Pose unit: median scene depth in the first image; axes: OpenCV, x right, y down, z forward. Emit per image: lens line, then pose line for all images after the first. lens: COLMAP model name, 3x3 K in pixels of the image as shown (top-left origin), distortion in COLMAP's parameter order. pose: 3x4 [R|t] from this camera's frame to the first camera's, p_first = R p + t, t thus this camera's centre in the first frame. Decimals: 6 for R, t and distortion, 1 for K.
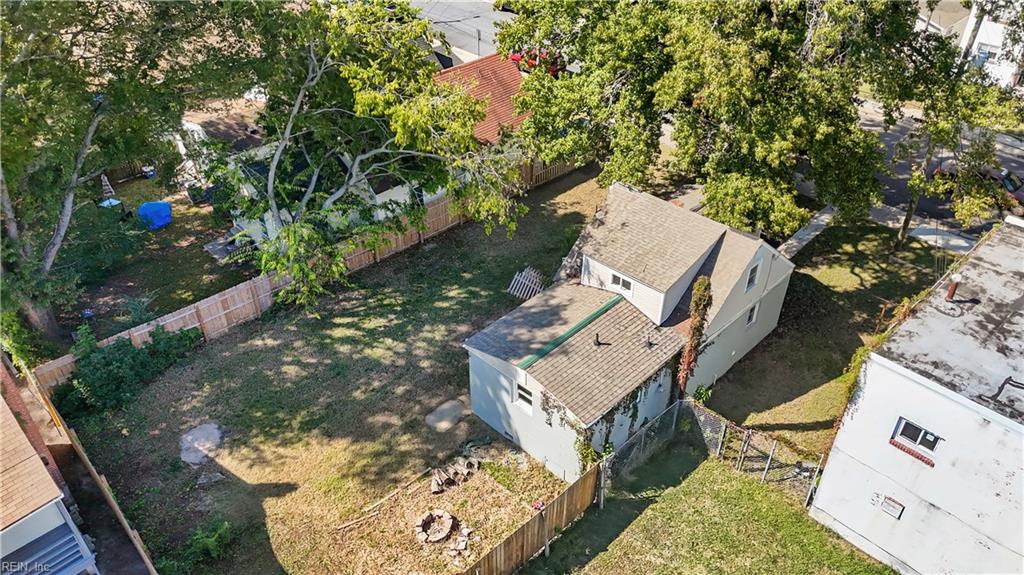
lens RADIAL K [[751.2, 0, 505.3], [0, 751.2, 284.2], [0, 0, 1]] dist [0.078848, -0.091757]
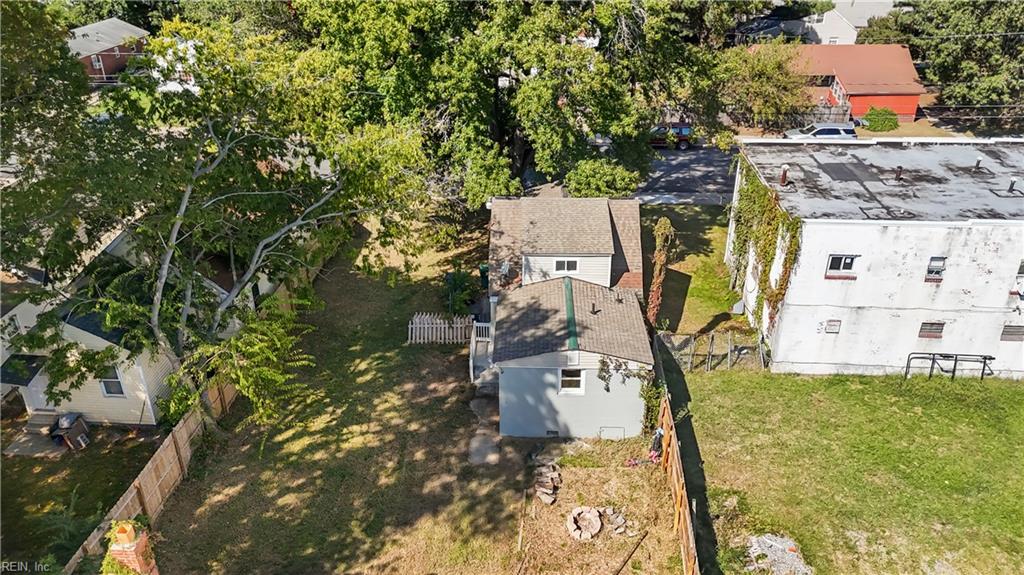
lens RADIAL K [[751.2, 0, 505.3], [0, 751.2, 284.2], [0, 0, 1]] dist [0.078848, -0.091757]
pose [[0.735935, -0.311540, 0.601118, -0.593529], [0.399020, 0.916845, -0.013341, 0.002573], [-0.546975, 0.249676, 0.799049, 0.164095]]
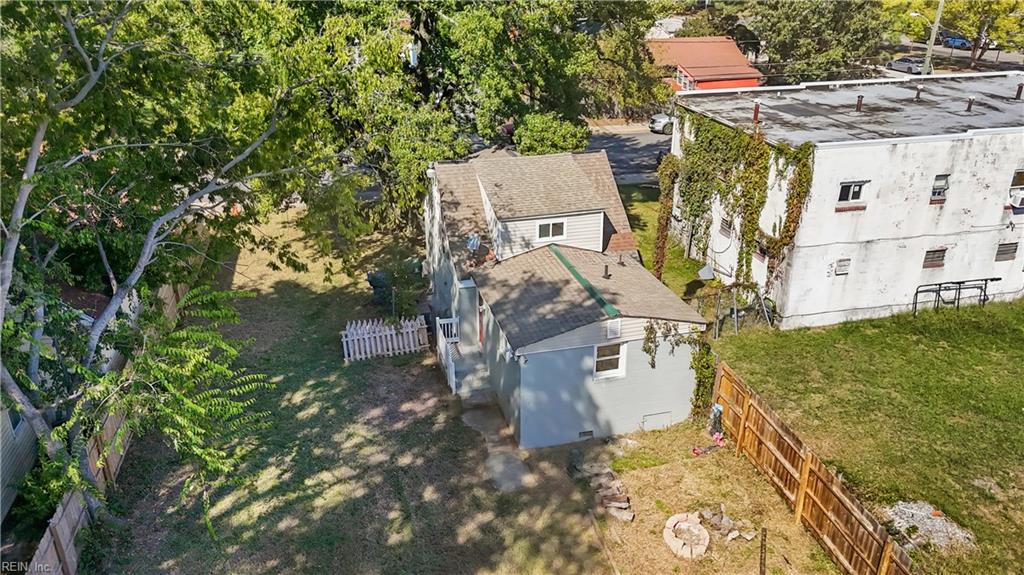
lens RADIAL K [[751.2, 0, 505.3], [0, 751.2, 284.2], [0, 0, 1]] dist [0.078848, -0.091757]
pose [[0.503200, -0.344284, 0.792627, -0.608979], [0.506957, 0.860409, 0.051884, -0.020266], [-0.699846, 0.375720, 0.607495, 0.519820]]
